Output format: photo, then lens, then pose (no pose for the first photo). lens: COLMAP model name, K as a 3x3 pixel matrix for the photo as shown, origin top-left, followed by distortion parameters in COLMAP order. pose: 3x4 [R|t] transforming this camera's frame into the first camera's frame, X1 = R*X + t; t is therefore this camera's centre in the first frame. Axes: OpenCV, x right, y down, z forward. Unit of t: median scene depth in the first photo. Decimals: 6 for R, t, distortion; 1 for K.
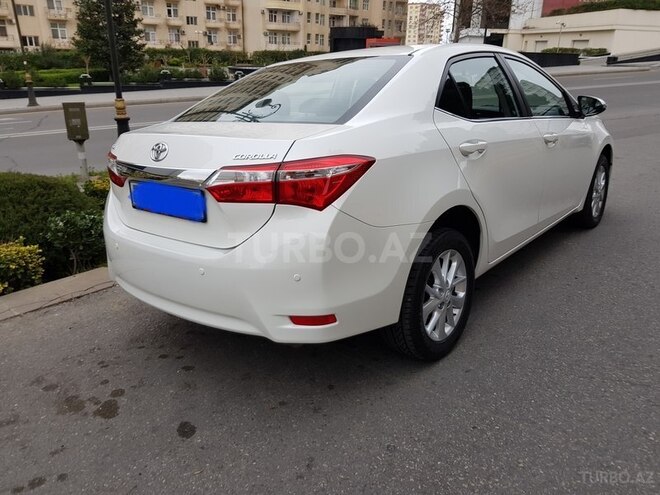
lens RADIAL K [[499.0, 0, 330.0], [0, 499.0, 247.5], [0, 0, 1]] dist [0.001792, -0.004380]
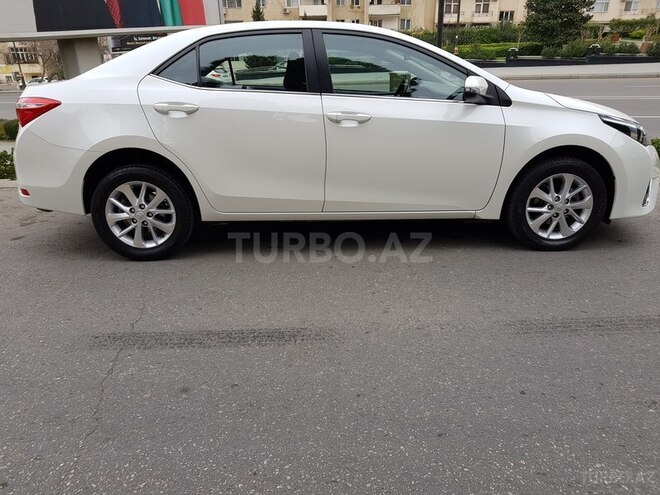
lens RADIAL K [[499.0, 0, 330.0], [0, 499.0, 247.5], [0, 0, 1]] dist [0.001792, -0.004380]
pose [[0.674691, 0.278328, -0.683612, 1.316930], [-0.246428, 0.957975, 0.146821, -0.125253], [0.695748, 0.069402, 0.714925, 0.340545]]
